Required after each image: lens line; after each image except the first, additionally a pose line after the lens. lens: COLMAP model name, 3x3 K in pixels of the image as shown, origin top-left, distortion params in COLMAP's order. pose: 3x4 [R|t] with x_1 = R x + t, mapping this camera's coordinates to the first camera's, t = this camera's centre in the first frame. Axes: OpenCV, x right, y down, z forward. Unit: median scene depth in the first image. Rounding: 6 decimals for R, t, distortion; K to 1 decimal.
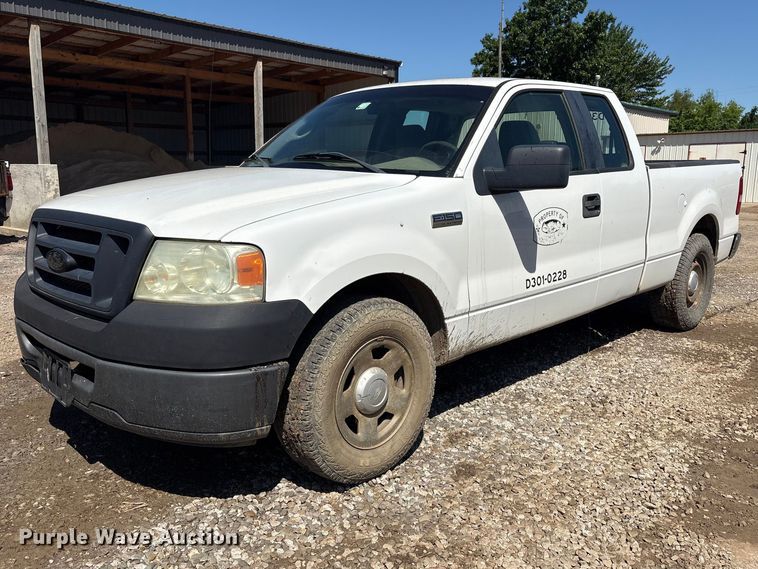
lens RADIAL K [[692.9, 0, 374.7], [0, 692.9, 287.9], [0, 0, 1]] dist [0.115685, 0.014359]
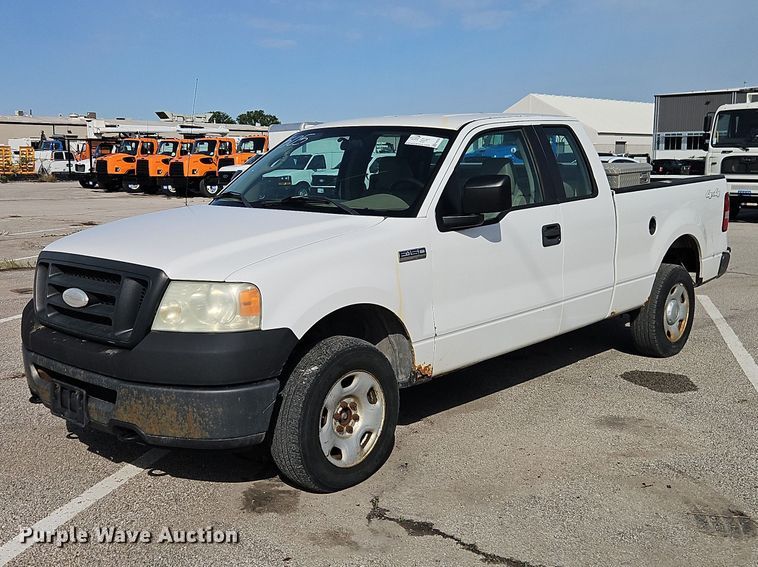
lens RADIAL K [[855.4, 0, 380.4], [0, 855.4, 283.4], [0, 0, 1]] dist [0.130004, 0.000000]
pose [[0.999234, -0.016974, 0.035269, 0.001009], [0.018021, 0.999400, -0.029591, -0.011000], [-0.034745, 0.030204, 0.998940, -0.400191]]
